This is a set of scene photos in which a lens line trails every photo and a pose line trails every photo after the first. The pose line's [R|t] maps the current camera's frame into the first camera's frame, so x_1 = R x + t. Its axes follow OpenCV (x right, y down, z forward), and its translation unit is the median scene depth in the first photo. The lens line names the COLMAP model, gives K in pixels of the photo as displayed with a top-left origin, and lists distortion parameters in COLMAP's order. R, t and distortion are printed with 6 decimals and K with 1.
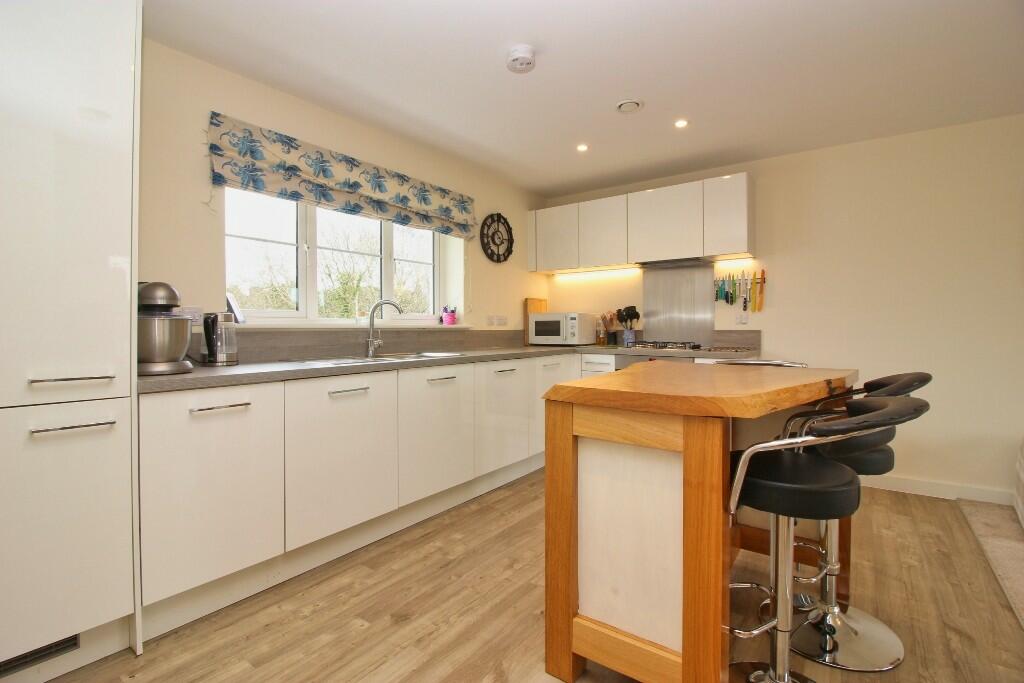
lens RADIAL K [[475.8, 0, 512.5], [0, 475.8, 335.0], [0, 0, 1]] dist [-0.018636, -0.000279]
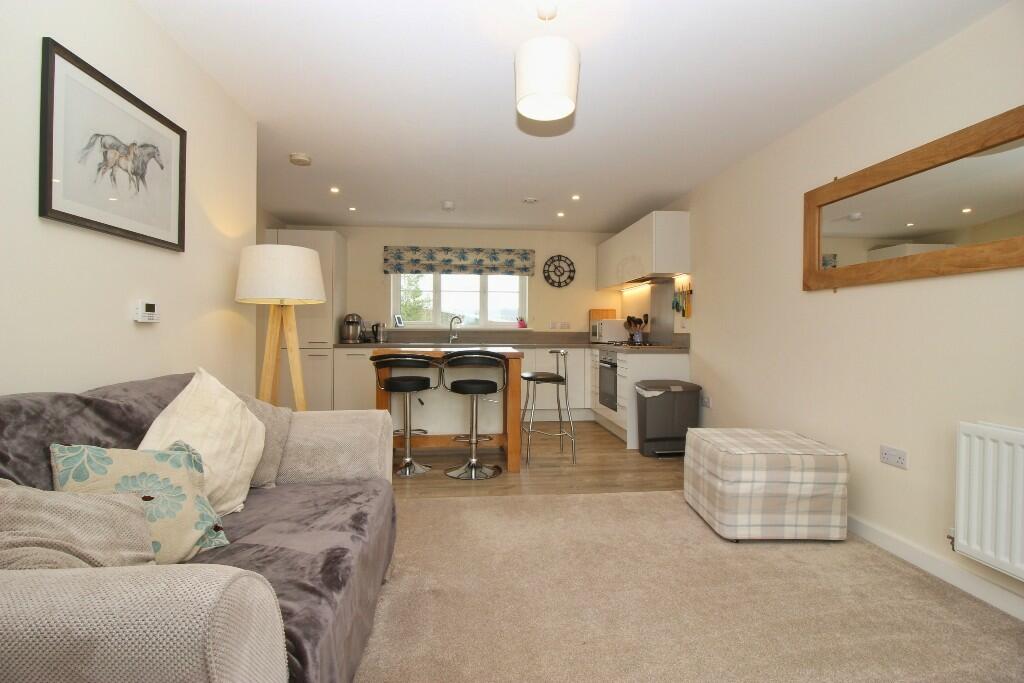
lens RADIAL K [[475.8, 0, 511.4], [0, 475.8, 336.7], [0, 0, 1]] dist [-0.018636, -0.000279]
pose [[0.666458, 0.016411, -0.745362, 1.091778], [-0.018286, 0.999817, 0.005663, 0.000184], [0.745318, 0.009856, 0.666636, -0.139285]]
